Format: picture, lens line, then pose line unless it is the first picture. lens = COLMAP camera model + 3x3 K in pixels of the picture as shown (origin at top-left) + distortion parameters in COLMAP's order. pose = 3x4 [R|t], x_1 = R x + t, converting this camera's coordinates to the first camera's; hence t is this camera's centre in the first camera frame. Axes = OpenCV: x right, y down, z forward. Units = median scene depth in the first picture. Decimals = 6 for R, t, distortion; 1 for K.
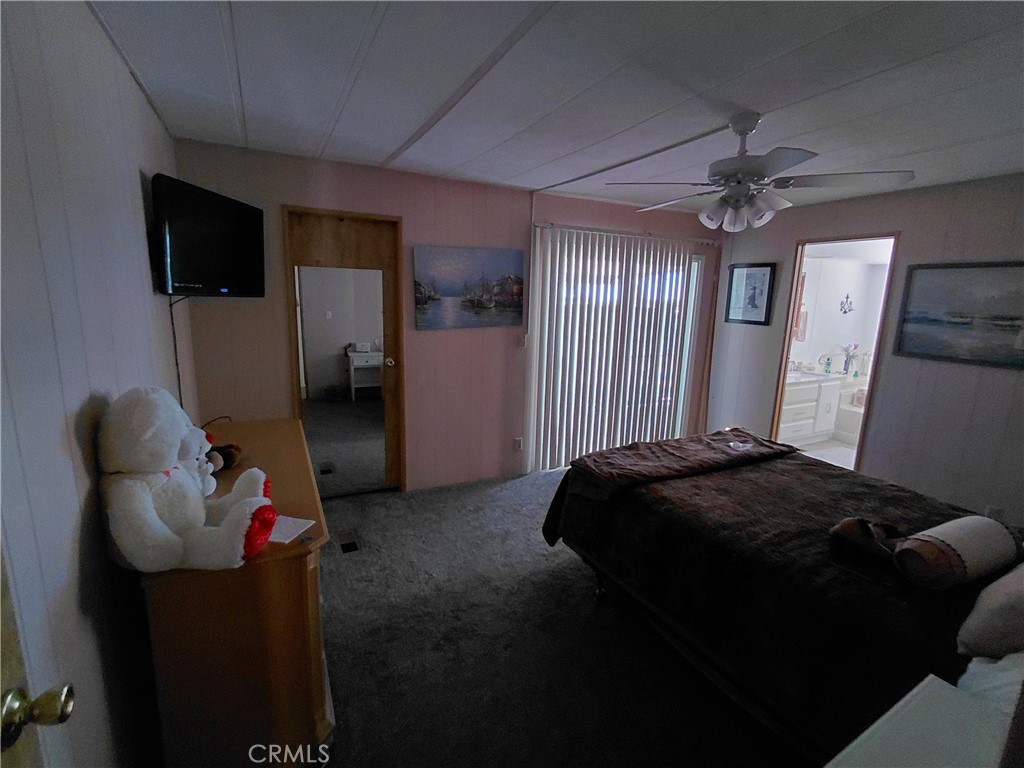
lens RADIAL K [[469.5, 0, 507.8], [0, 469.5, 383.0], [0, 0, 1]] dist [-0.005660, -0.000520]
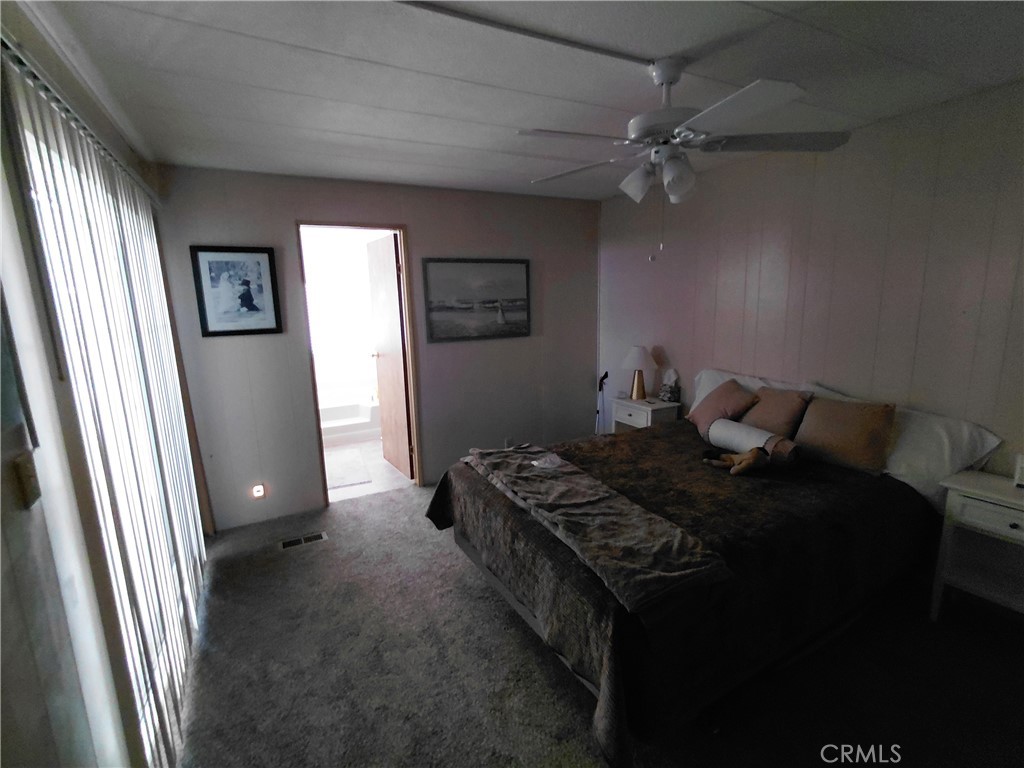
lens RADIAL K [[469.5, 0, 506.9], [0, 469.5, 384.8], [0, 0, 1]] dist [-0.005660, -0.000520]
pose [[-0.007525, -0.207712, 0.978161, -0.252124], [0.216721, 0.954600, 0.204377, -0.156645], [-0.976205, 0.213526, 0.037832, 0.848848]]
